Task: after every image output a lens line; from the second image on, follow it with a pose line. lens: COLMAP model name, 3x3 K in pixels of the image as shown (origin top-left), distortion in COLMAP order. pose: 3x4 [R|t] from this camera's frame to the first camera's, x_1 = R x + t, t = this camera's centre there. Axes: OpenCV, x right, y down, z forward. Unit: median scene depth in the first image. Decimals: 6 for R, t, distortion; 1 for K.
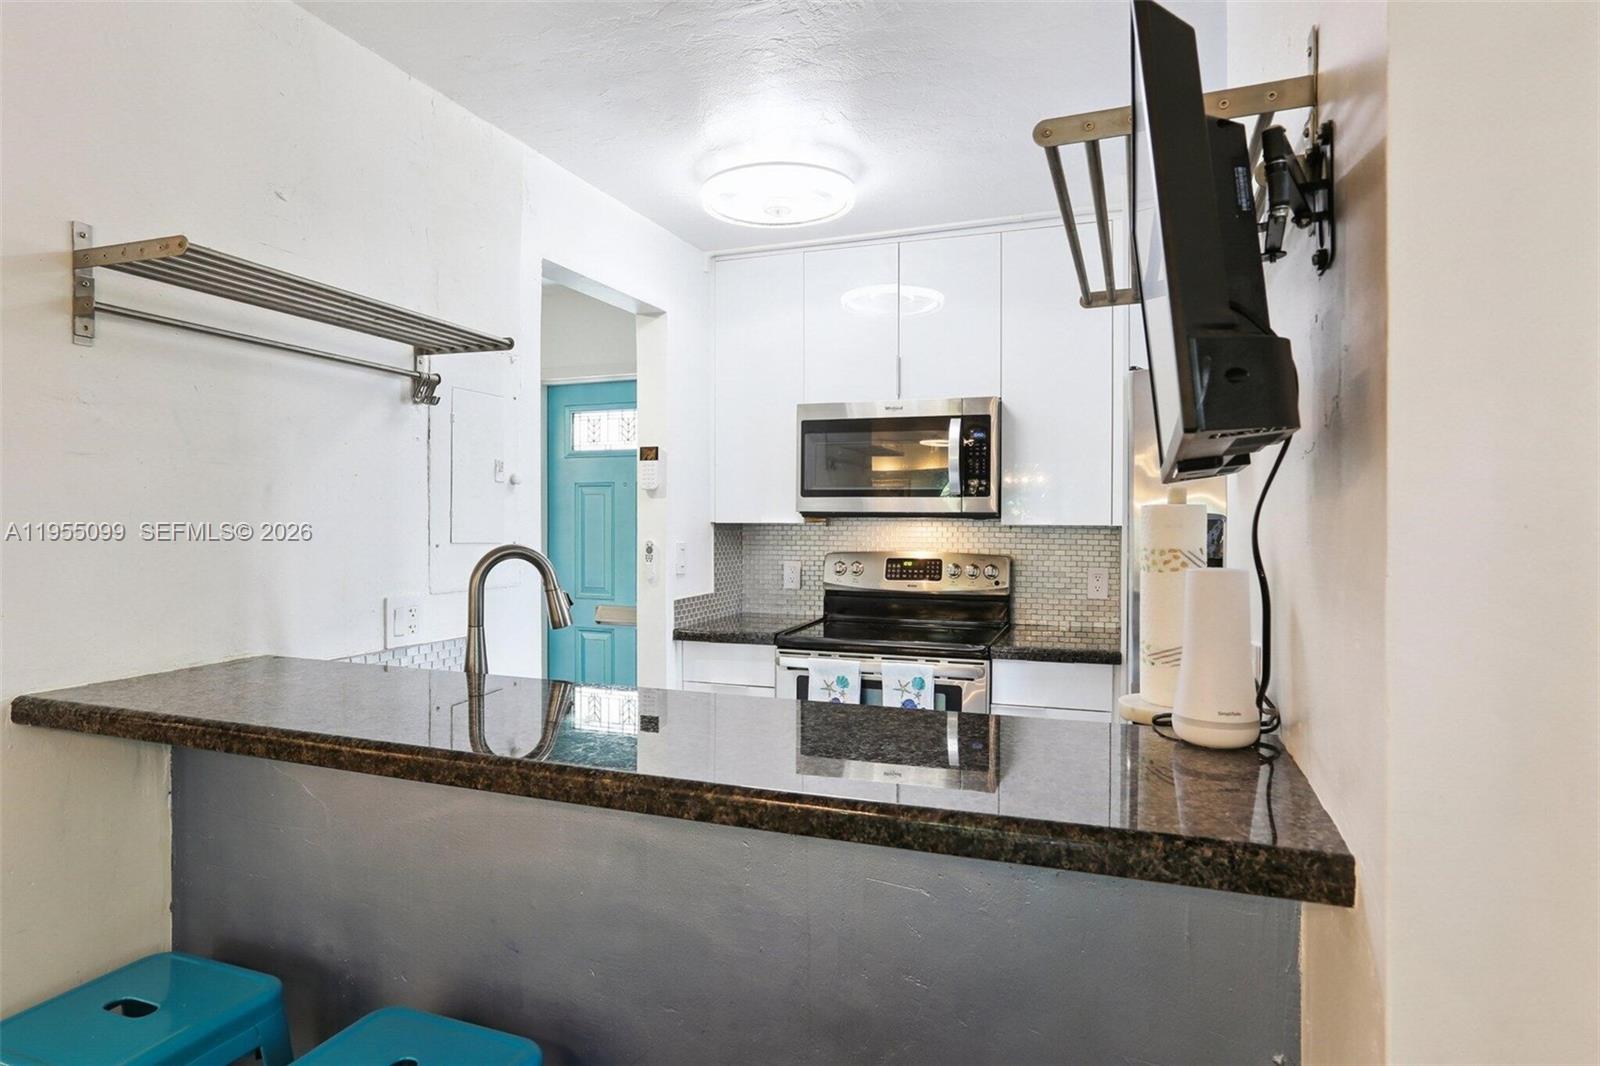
lens RADIAL K [[913.1, 0, 749.8], [0, 913.1, 516.7], [0, 0, 1]] dist [-0.000954, 0.000184]
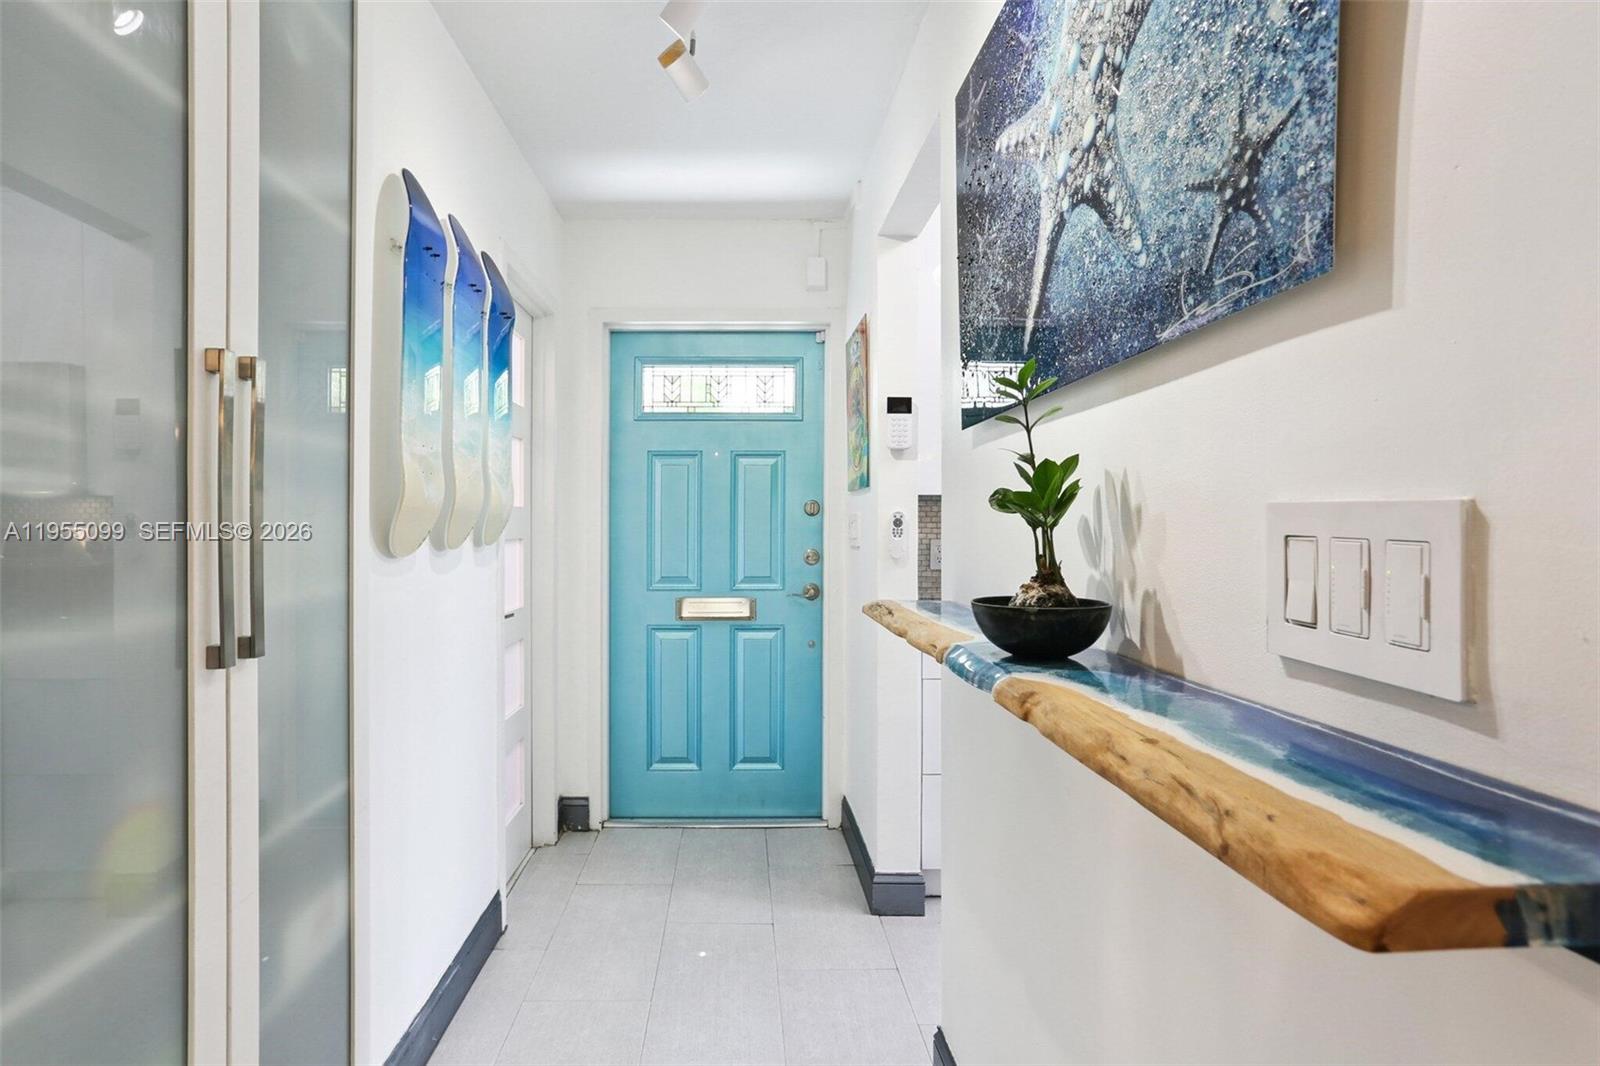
lens RADIAL K [[812.5, 0, 750.4], [0, 812.5, 527.3], [0, 0, 1]] dist [-0.088054, 0.000216]
pose [[0.917673, -0.002508, 0.397329, -0.539561], [0.000506, 0.999987, 0.005145, 0.038395], [-0.397336, -0.004520, 0.917662, 0.395991]]
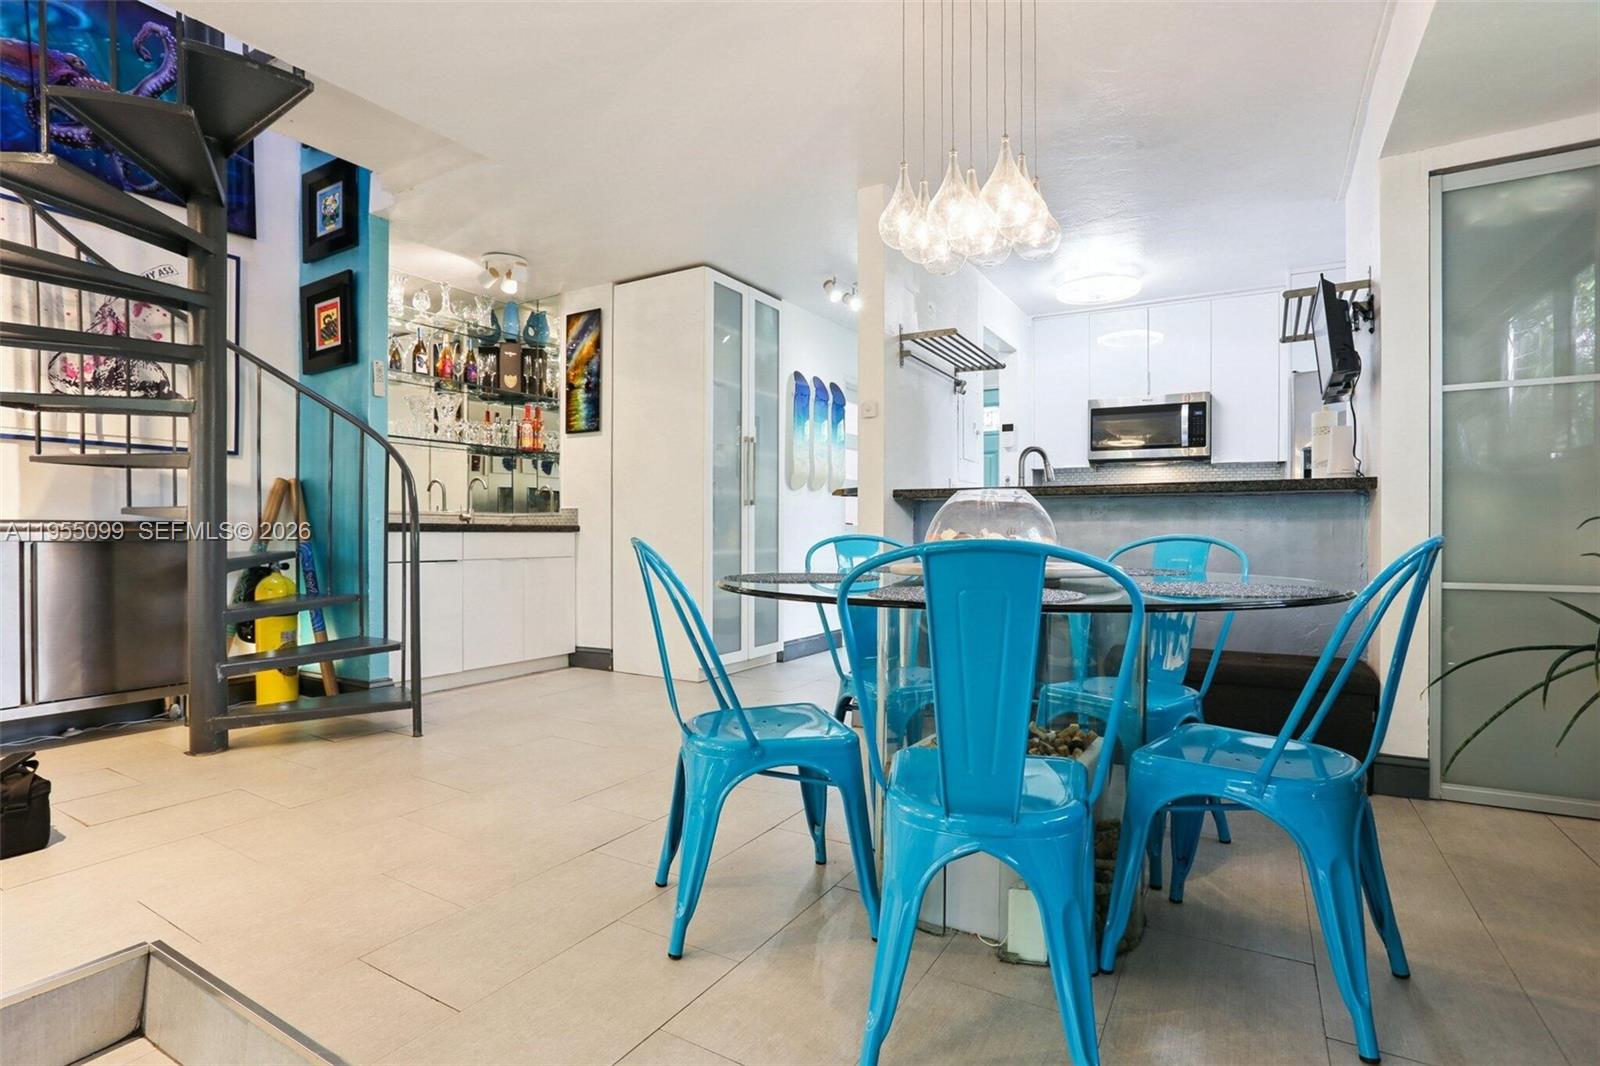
lens RADIAL K [[803.4, 0, 782.8], [0, 803.4, 530.1], [0, 0, 1]] dist [-0.035030, 0.038275]
pose [[0.989967, -0.000993, -0.141295, -0.339552], [0.000981, 1.000000, -0.000159, 0.140480], [0.141295, 0.000019, 0.989968, -0.672370]]
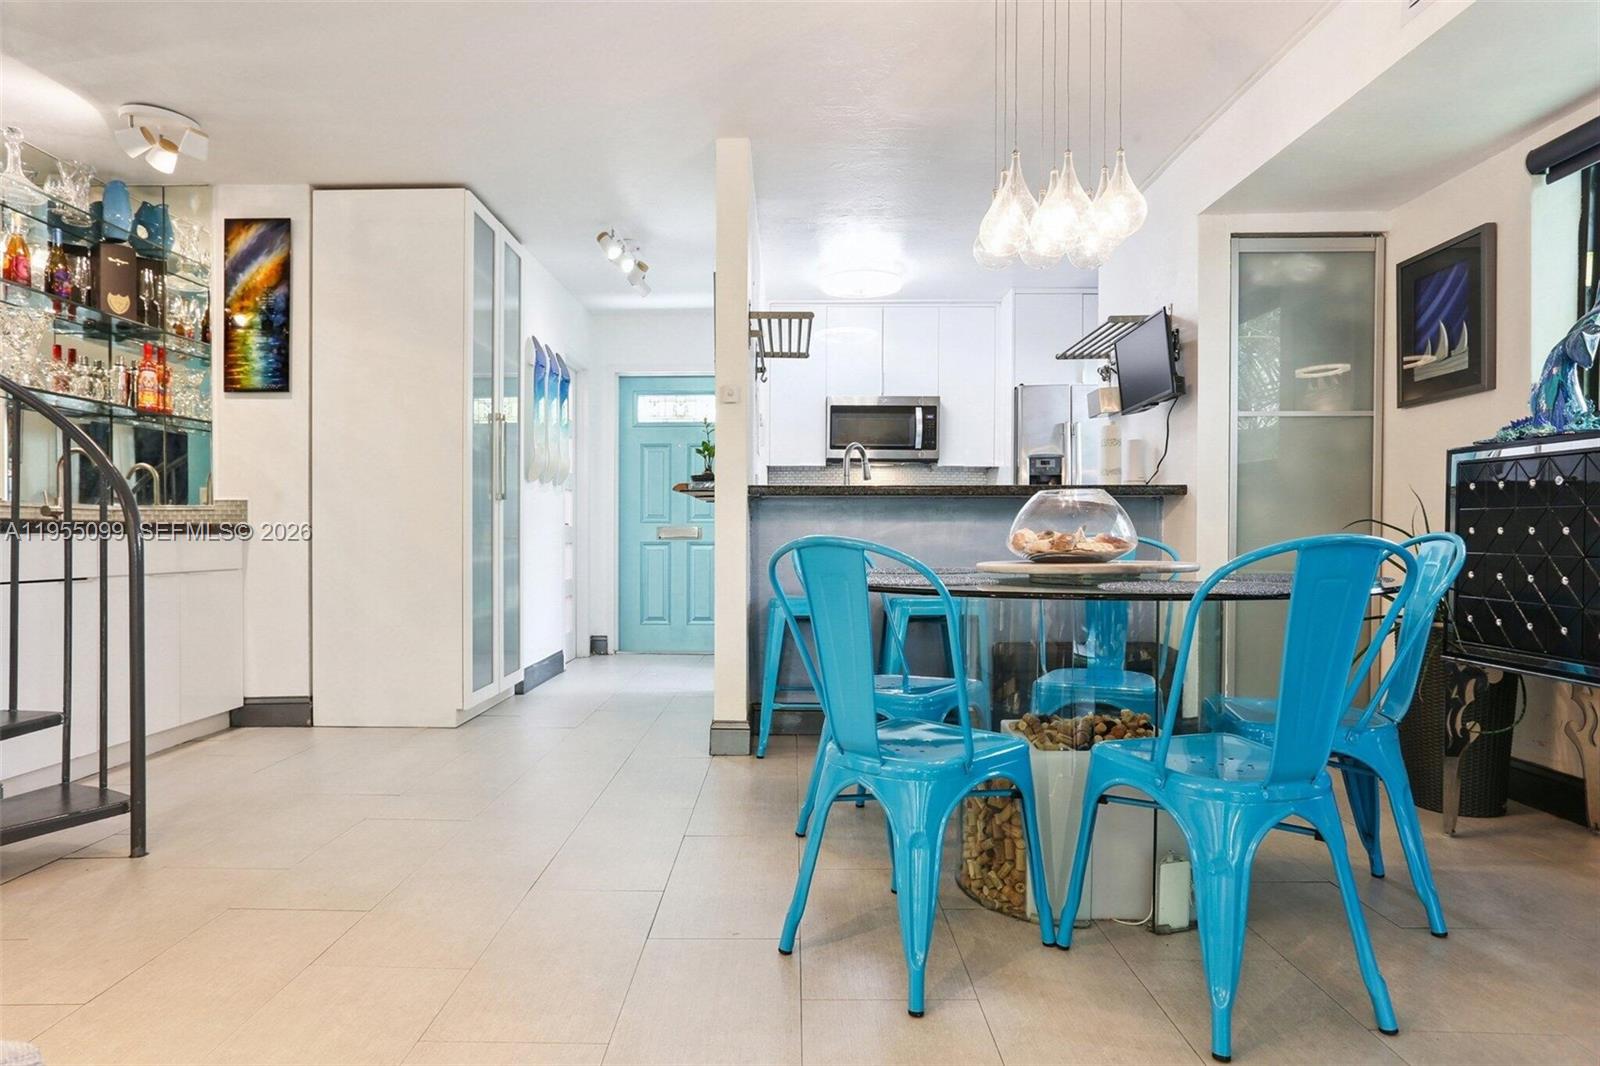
lens RADIAL K [[931.6, 0, 781.6], [0, 931.6, 540.9], [0, 0, 1]] dist [-0.006692, 0.056357]
pose [[0.928248, -0.006075, 0.371911, -0.731140], [0.002756, 0.999951, 0.009456, 0.142595], [-0.371951, -0.007753, 0.928220, -0.640009]]
